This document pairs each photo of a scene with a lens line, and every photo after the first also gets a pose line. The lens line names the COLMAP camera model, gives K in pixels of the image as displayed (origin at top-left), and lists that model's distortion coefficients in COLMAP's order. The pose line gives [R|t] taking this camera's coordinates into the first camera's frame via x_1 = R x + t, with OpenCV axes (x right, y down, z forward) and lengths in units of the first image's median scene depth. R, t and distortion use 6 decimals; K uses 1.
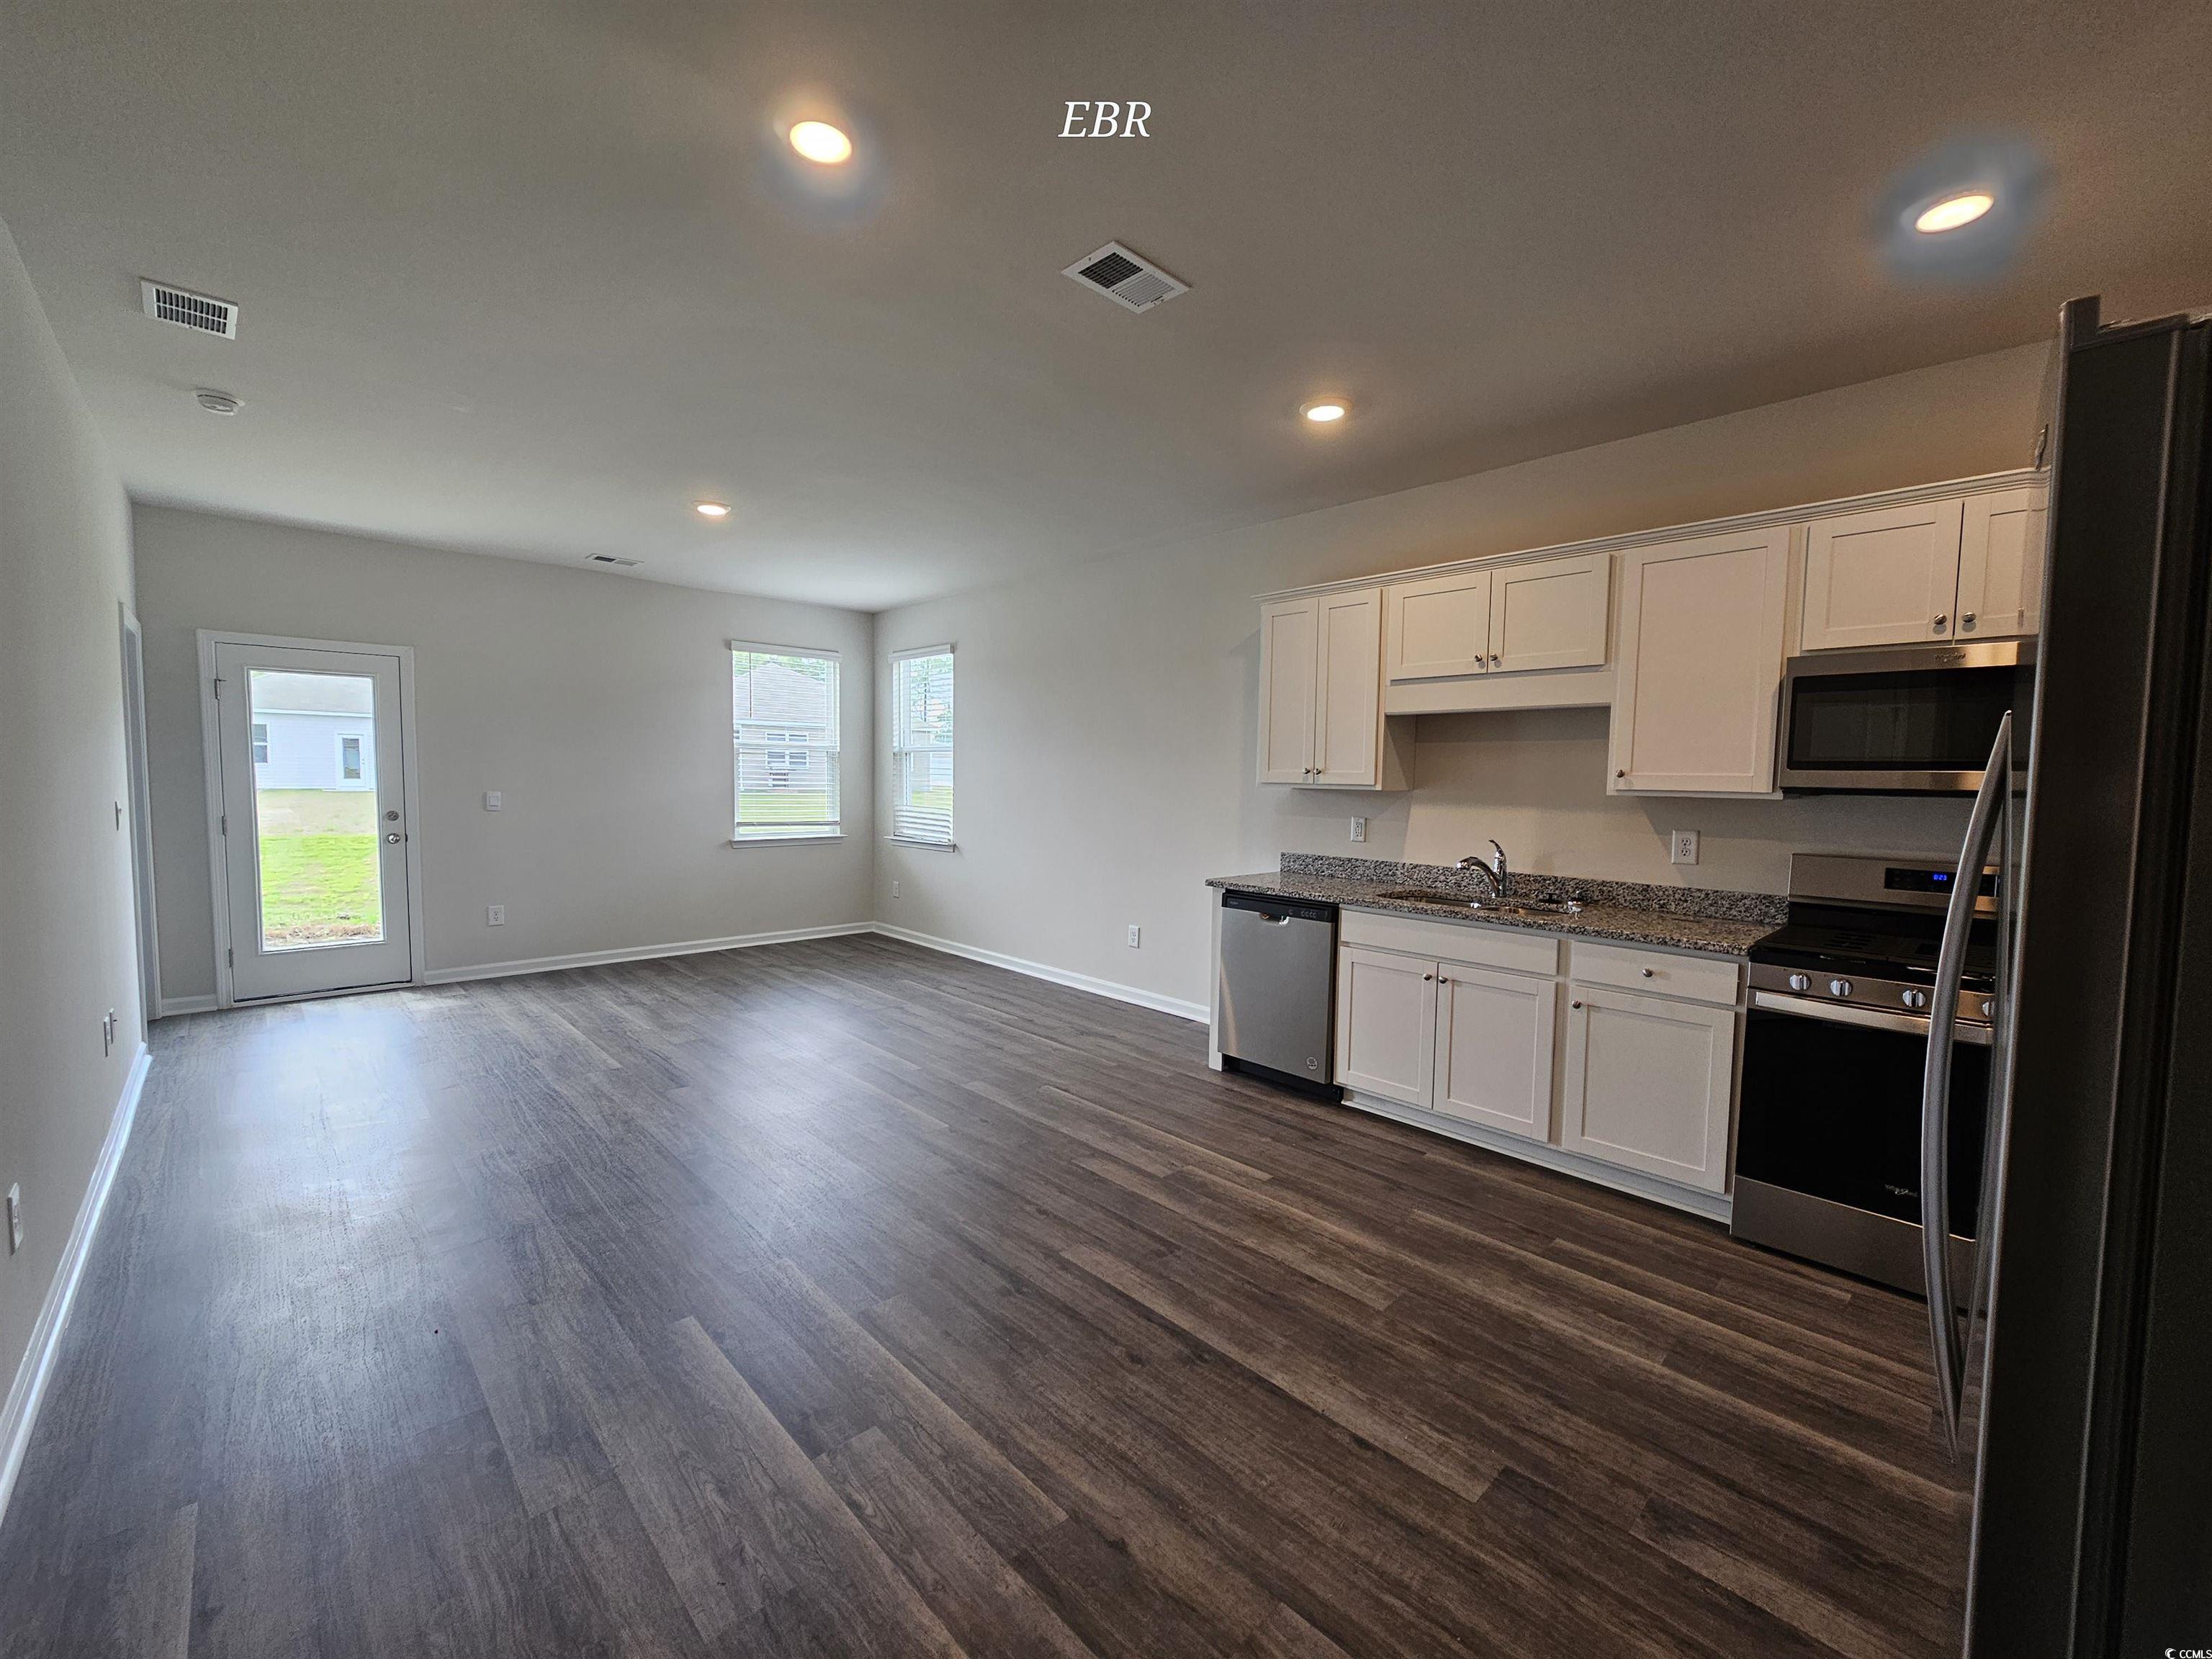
lens RADIAL K [[900.6, 0, 1107.9], [0, 900.6, 839.1], [0, 0, 1]] dist [-0.000016, 0.001793]
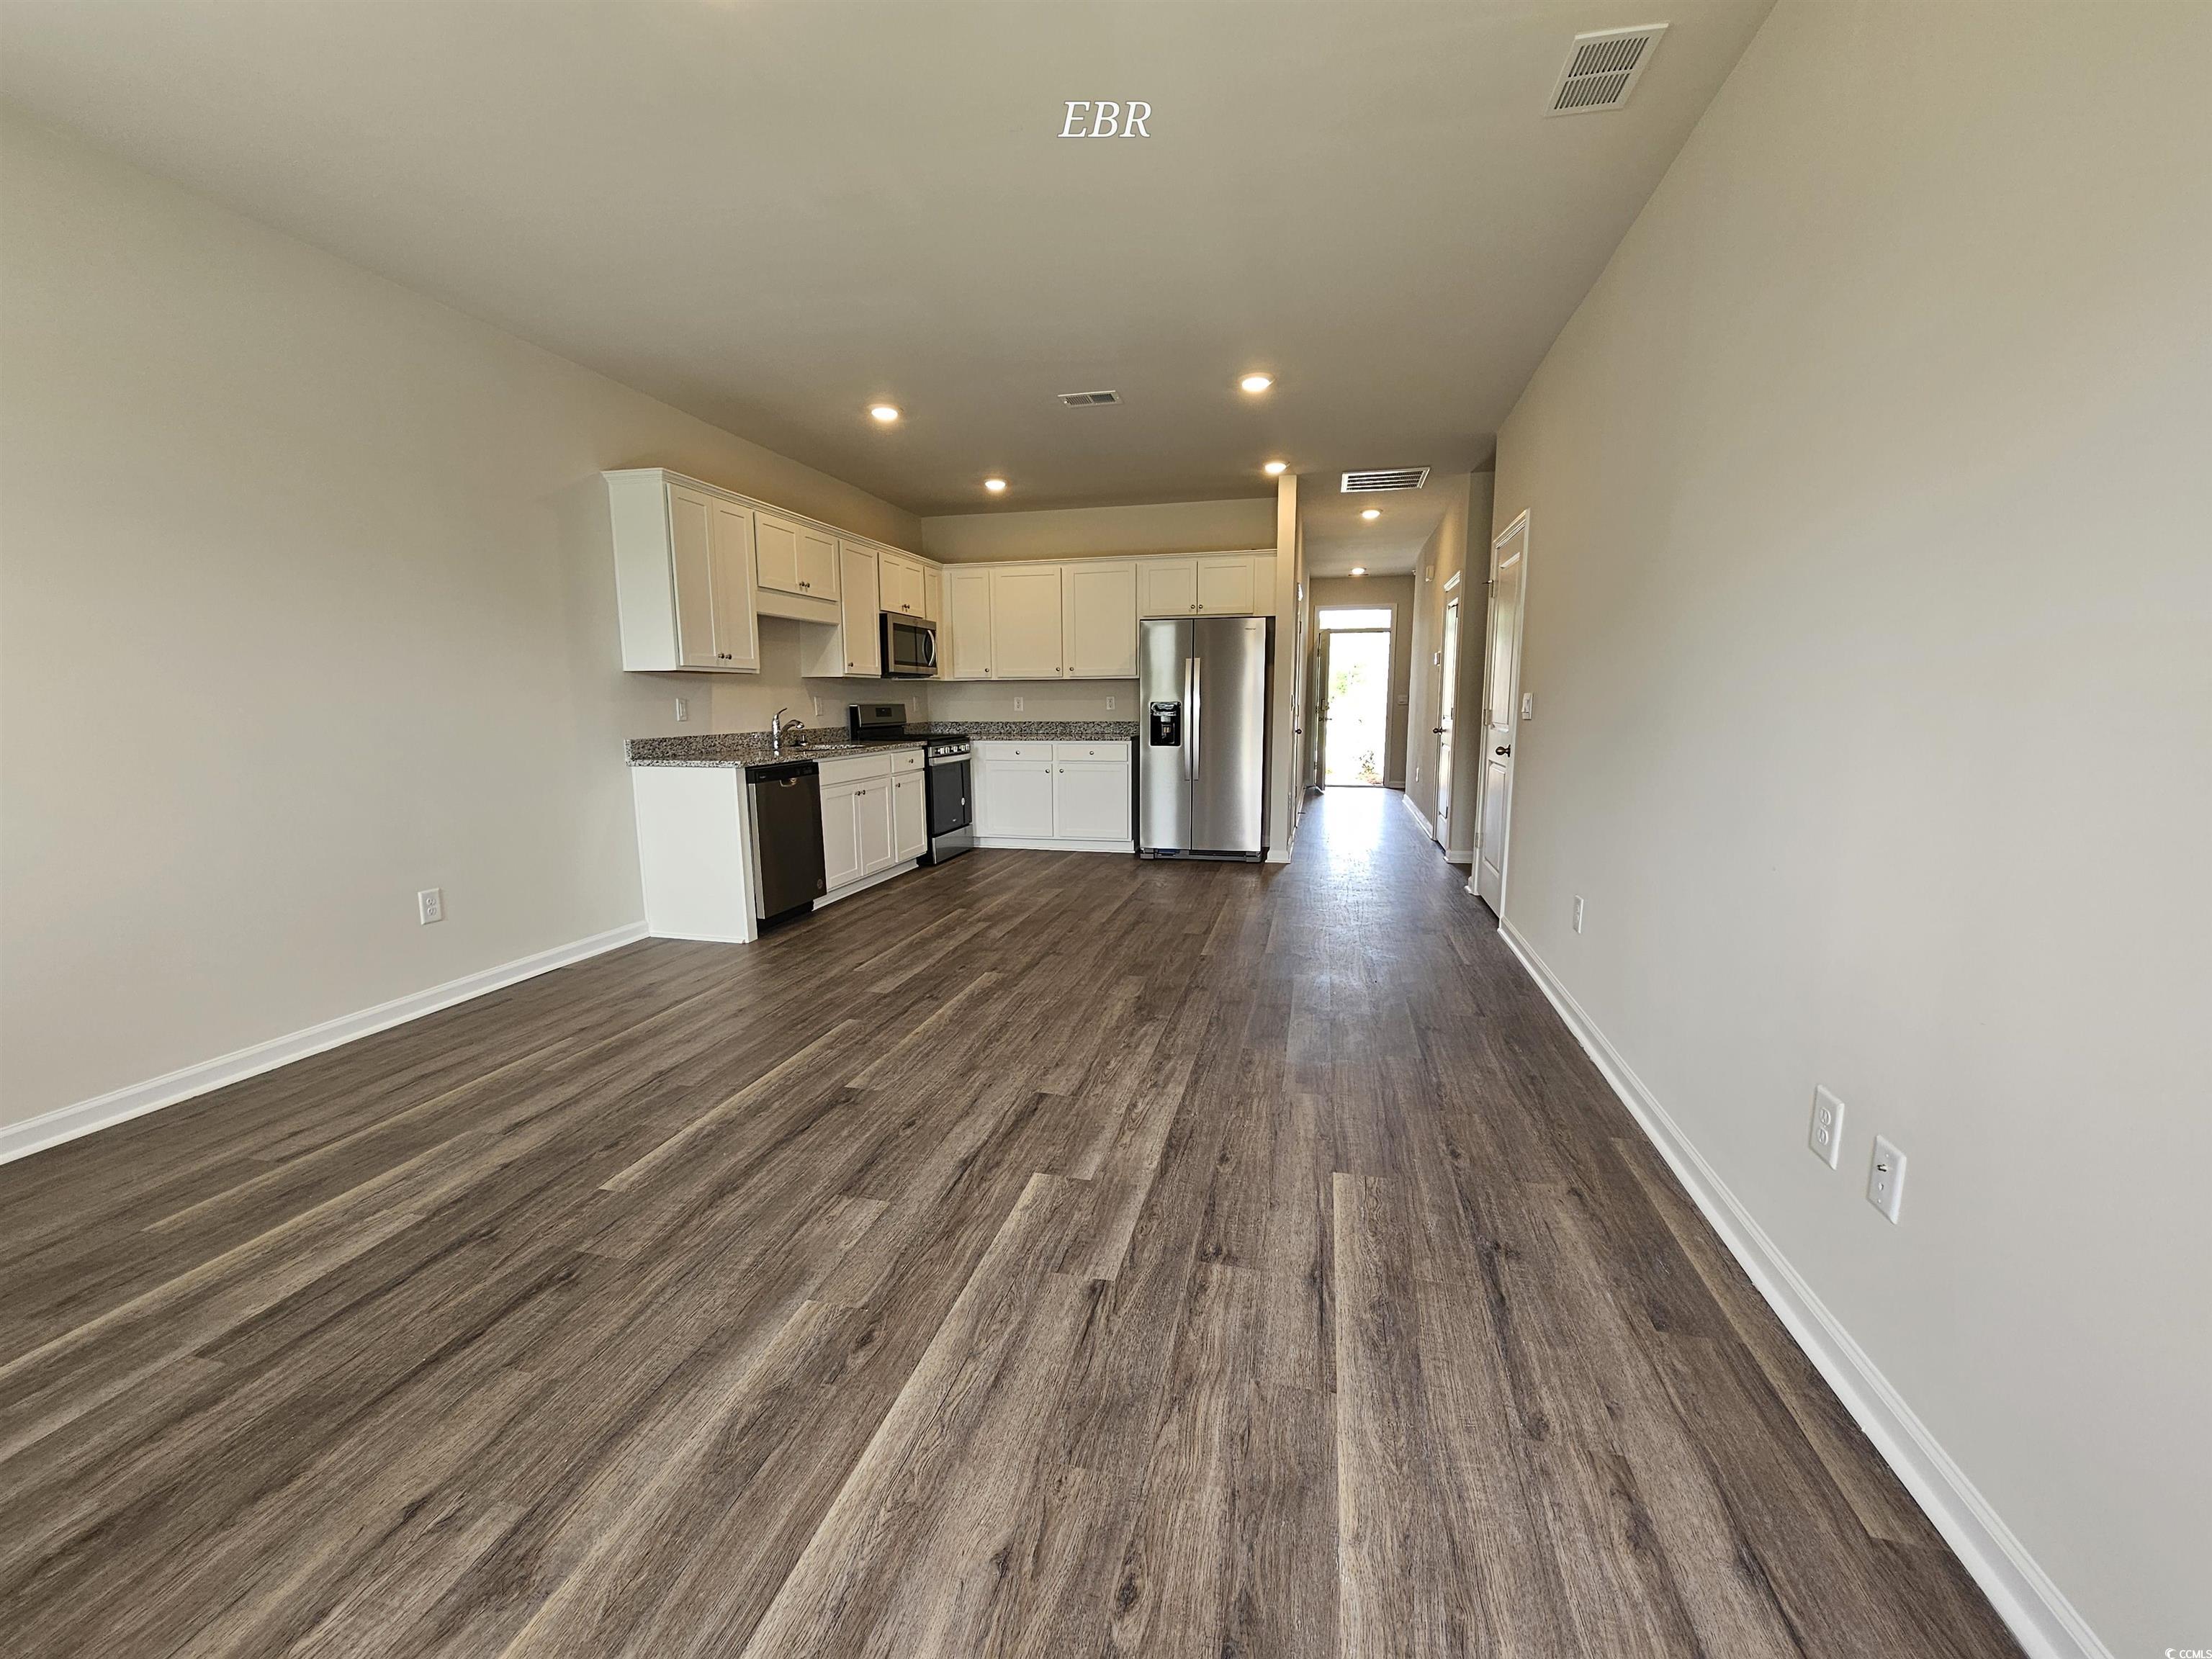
lens RADIAL K [[900.6, 0, 1098.0], [0, 900.6, 836.0], [0, 0, 1]] dist [-0.000016, 0.001793]
pose [[-0.533650, -0.142587, 0.833599, -1.153379], [0.055600, 0.977637, 0.202819, -0.067494], [-0.843876, 0.154582, -0.513788, 1.420677]]
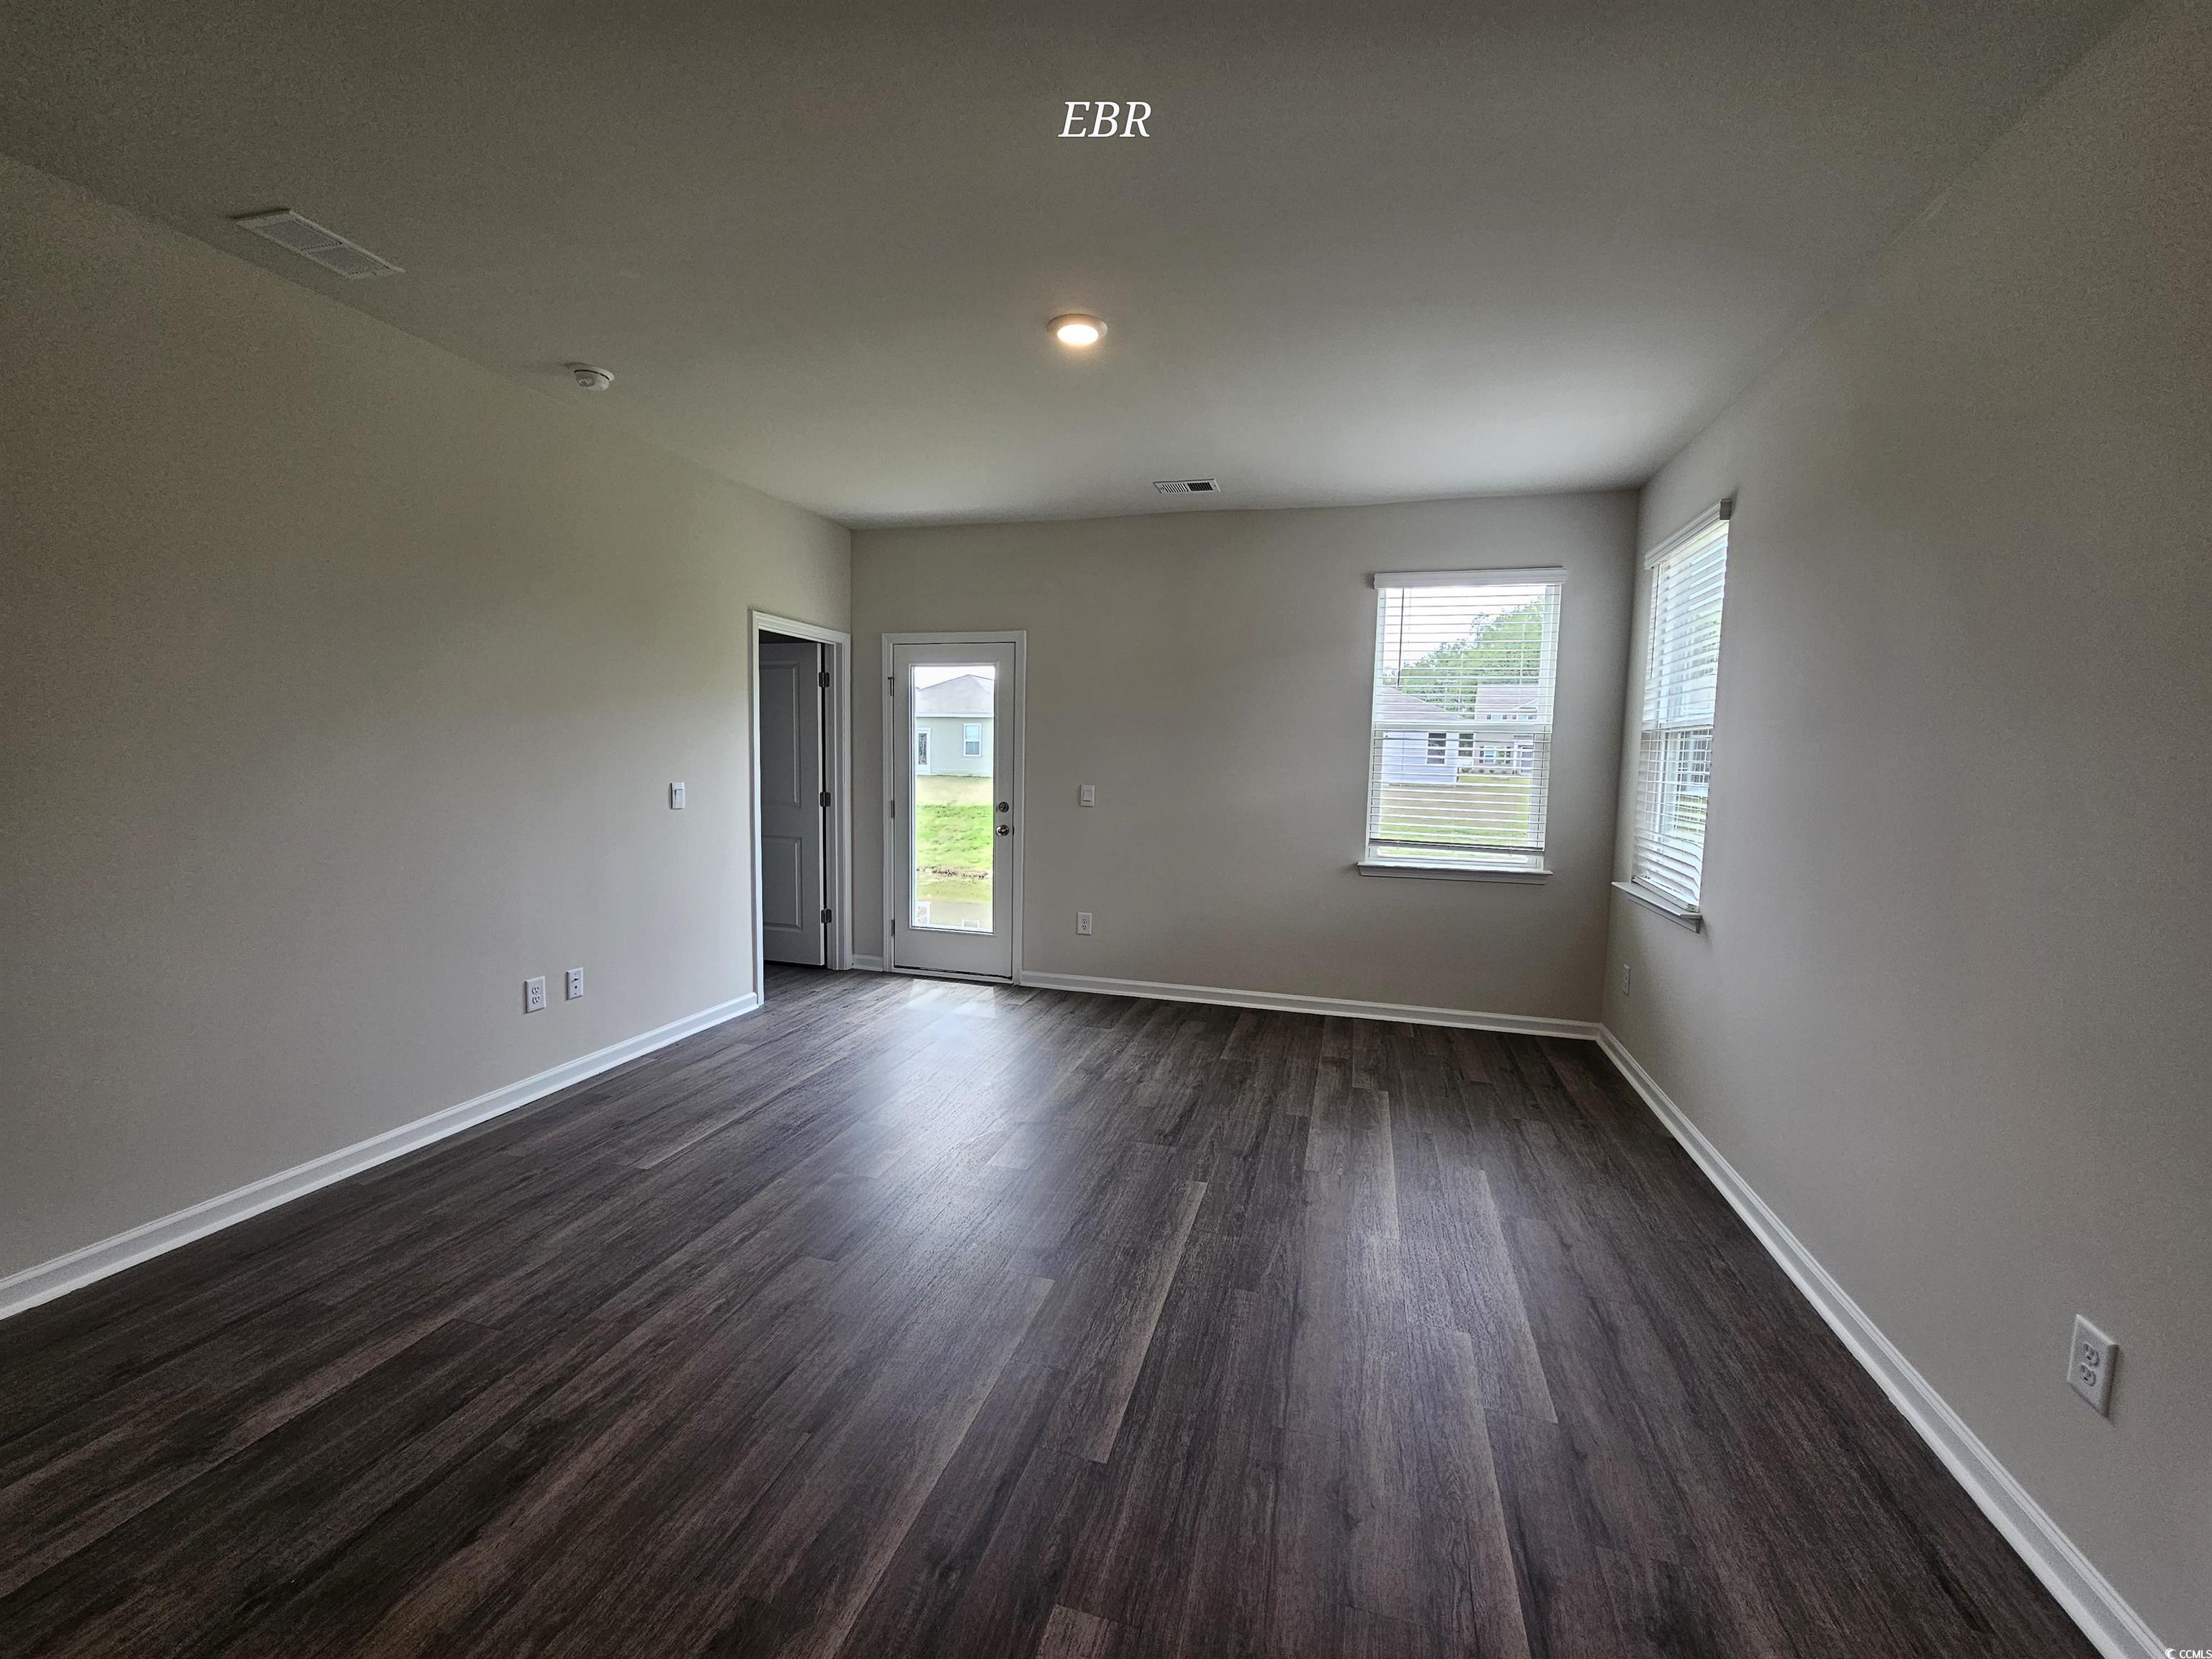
lens RADIAL K [[900.6, 0, 1097.6], [0, 900.6, 835.2], [0, 0, 1]] dist [-0.000016, 0.001793]
pose [[0.498753, 0.072026, -0.863747, 0.153982], [-0.075267, 0.996376, 0.039624, -0.063502], [0.863470, 0.045249, 0.502366, 0.915448]]
